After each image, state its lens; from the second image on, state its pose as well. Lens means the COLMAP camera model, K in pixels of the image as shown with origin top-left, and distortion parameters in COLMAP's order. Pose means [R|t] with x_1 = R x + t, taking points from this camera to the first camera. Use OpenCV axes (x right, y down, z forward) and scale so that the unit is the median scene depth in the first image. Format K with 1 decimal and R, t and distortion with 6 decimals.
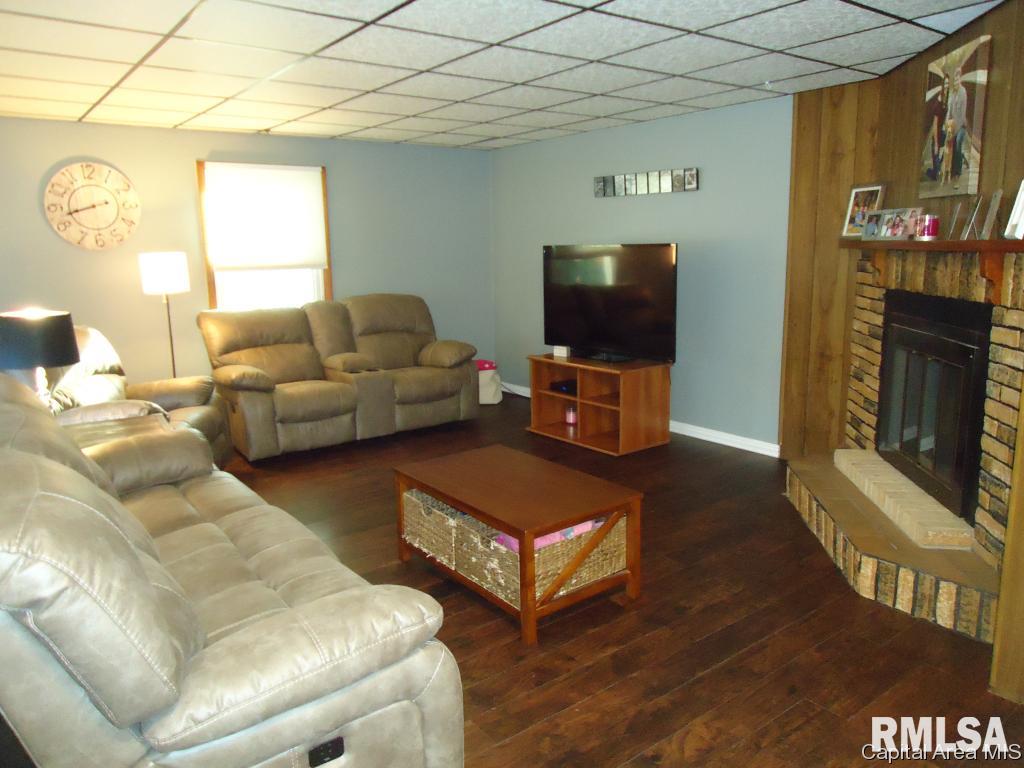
lens RADIAL K [[745.1, 0, 514.6], [0, 745.1, 381.5], [0, 0, 1]] dist [-0.006671, -0.001266]
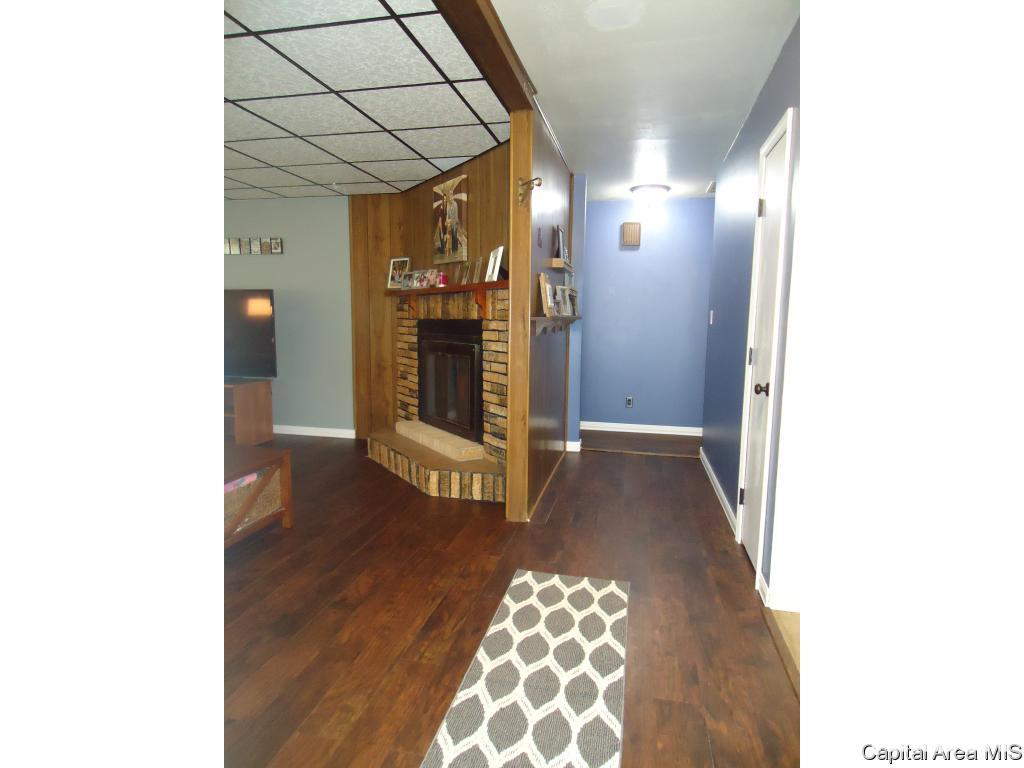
lens RADIAL K [[553.7, 0, 514.1], [0, 553.7, 383.6], [0, 0, 1]] dist [-0.005220, 0.000406]
pose [[0.765301, -0.050964, 0.641652, -0.155080], [0.093212, 0.995128, -0.032135, 0.090410], [-0.636888, 0.084403, 0.766323, -0.071545]]
